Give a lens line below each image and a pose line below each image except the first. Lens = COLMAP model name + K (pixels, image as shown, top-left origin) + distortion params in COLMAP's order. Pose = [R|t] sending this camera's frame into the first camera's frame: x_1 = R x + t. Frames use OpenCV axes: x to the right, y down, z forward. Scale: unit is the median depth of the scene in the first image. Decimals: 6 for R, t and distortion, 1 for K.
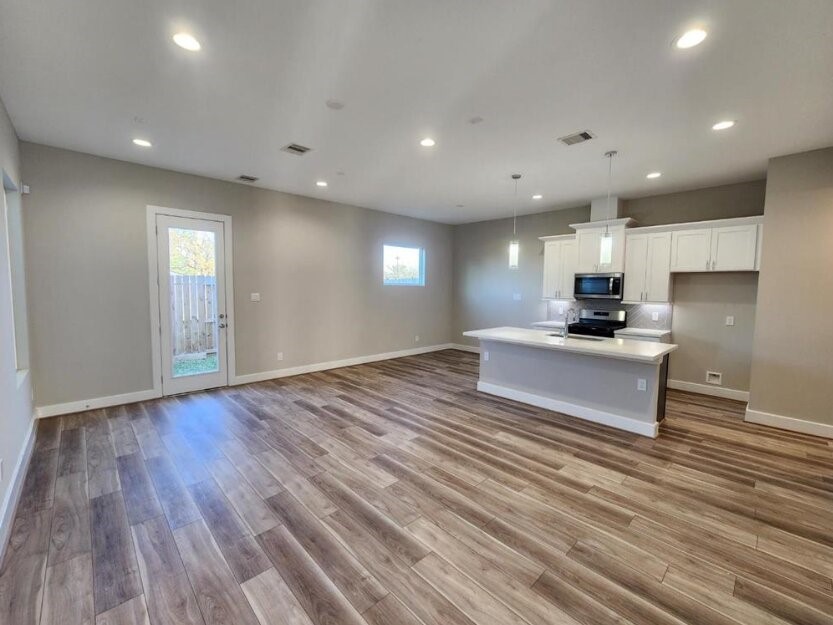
lens RADIAL K [[355.0, 0, 413.1], [0, 355.0, 311.8], [0, 0, 1]] dist [0.000026, -0.000149]
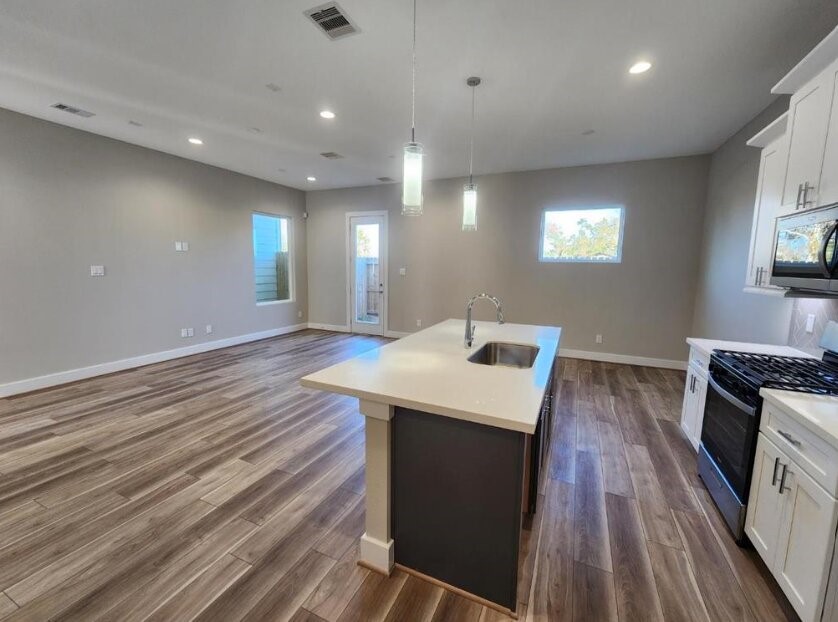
lens RADIAL K [[351.8, 0, 415.8], [0, 351.8, 310.8], [0, 0, 1]] dist [0.001048, 0.000097]
pose [[0.368194, 0.114205, -0.922708, 0.920954], [-0.077131, 0.992758, 0.092098, -0.028225], [0.926544, 0.037260, 0.374337, 0.726504]]
